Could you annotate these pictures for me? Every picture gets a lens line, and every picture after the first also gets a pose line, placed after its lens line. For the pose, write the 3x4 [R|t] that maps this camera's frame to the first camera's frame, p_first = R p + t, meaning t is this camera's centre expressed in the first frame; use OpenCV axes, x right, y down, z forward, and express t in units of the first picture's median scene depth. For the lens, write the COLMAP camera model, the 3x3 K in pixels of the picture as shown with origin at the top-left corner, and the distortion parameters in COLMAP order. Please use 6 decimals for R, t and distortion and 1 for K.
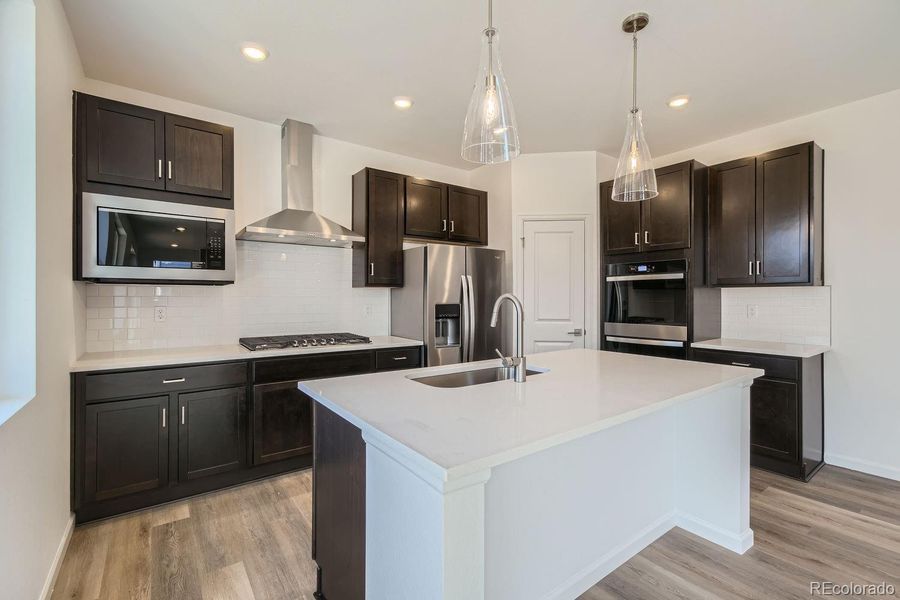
lens RADIAL K [[405.9, 0, 448.0], [0, 405.9, 297.9], [0, 0, 1]] dist [0.002342, 0.002003]
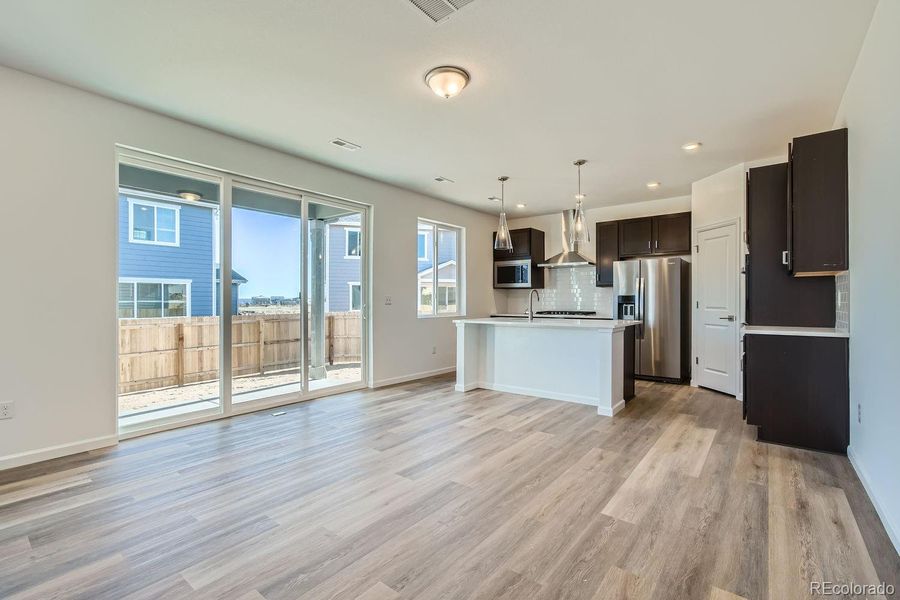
lens RADIAL K [[405.9, 0, 454.1], [0, 405.9, 300.7], [0, 0, 1]] dist [0.002342, 0.002003]
pose [[0.267278, -0.002313, -0.963617, 1.746924], [-0.002729, 0.999991, -0.003157, 0.053138], [0.963616, 0.003473, 0.267269, -0.157017]]
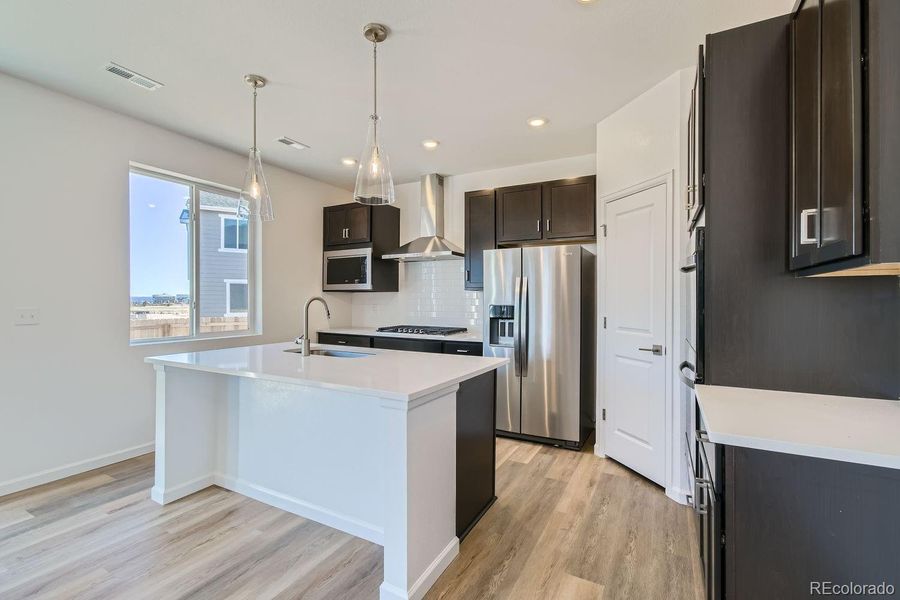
lens RADIAL K [[405.9, 0, 451.6], [0, 405.9, 297.6], [0, 0, 1]] dist [0.002342, 0.002003]
pose [[0.423001, -0.006130, -0.906108, 1.095854], [-0.004579, 0.999950, -0.008902, 0.006270], [0.906118, 0.007914, 0.422952, 0.549168]]
